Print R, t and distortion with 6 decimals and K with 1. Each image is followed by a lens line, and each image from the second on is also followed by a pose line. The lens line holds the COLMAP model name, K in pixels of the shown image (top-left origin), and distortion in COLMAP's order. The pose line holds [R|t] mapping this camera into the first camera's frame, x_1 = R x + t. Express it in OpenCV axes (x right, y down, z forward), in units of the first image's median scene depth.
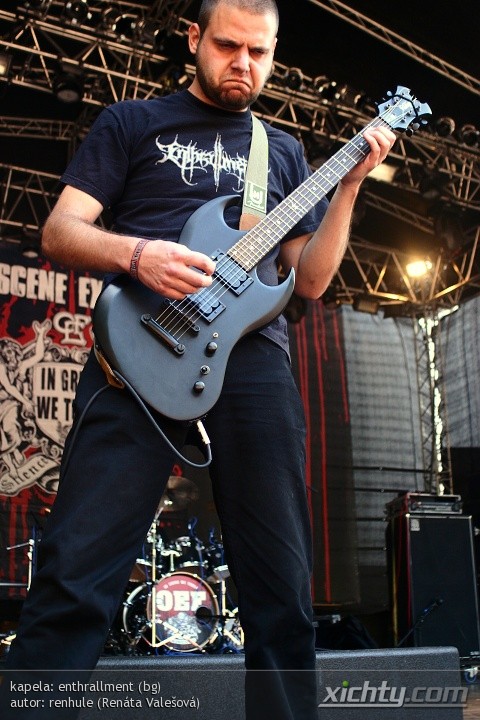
lens RADIAL K [[946.8, 0, 240.0], [0, 946.8, 360.0], [0, 0, 1]] dist [0.011955, -0.465772]
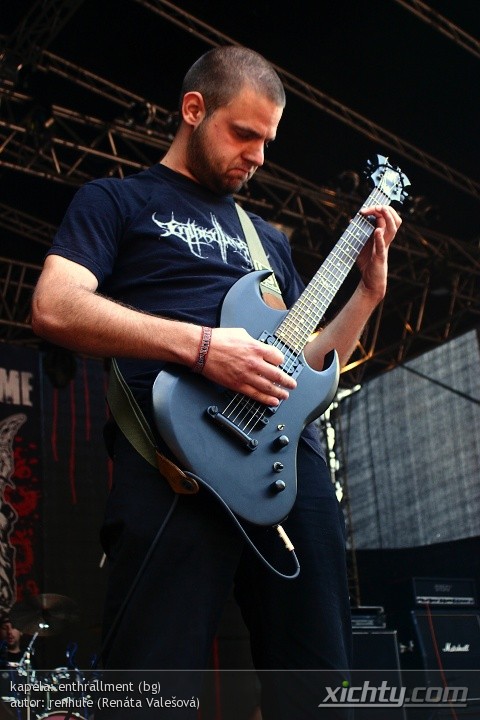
lens RADIAL K [[1121.2, 0, 240.0], [0, 1121.2, 360.0], [0, 0, 1]] dist [-0.017622, -0.044761]
pose [[0.991139, -0.003883, 0.132771, -0.021015], [0.014504, 0.996760, -0.079121, -0.000662], [-0.132033, 0.080346, 0.987984, -0.004212]]
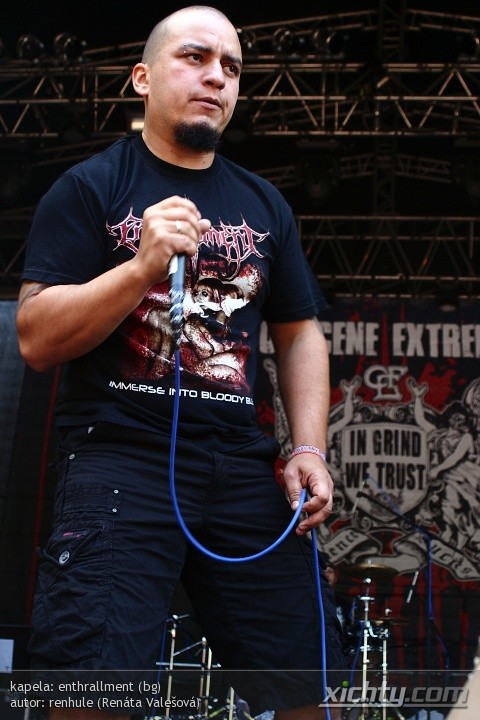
lens RADIAL K [[1083.3, 0, 240.1], [0, 1083.3, 384.8], [0, 0, 1]] dist [-0.188477, 0.104767]
pose [[0.807451, -0.121989, -0.577184, 0.302209], [0.098071, 0.992529, -0.072578, 0.029135], [0.581726, 0.001998, 0.813382, 0.112439]]
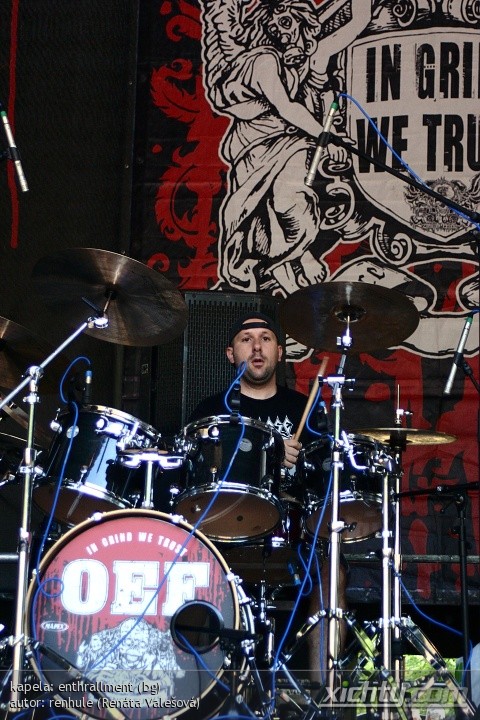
lens RADIAL K [[1992.6, 0, 240.0], [0, 1992.6, 360.0], [0, 0, 1]] dist [0.311889, -1.054682]
pose [[0.791842, -0.067176, -0.607020, 0.266973], [0.136192, 0.988326, 0.068287, 0.075038], [0.595347, -0.136744, 0.791747, 0.264985]]
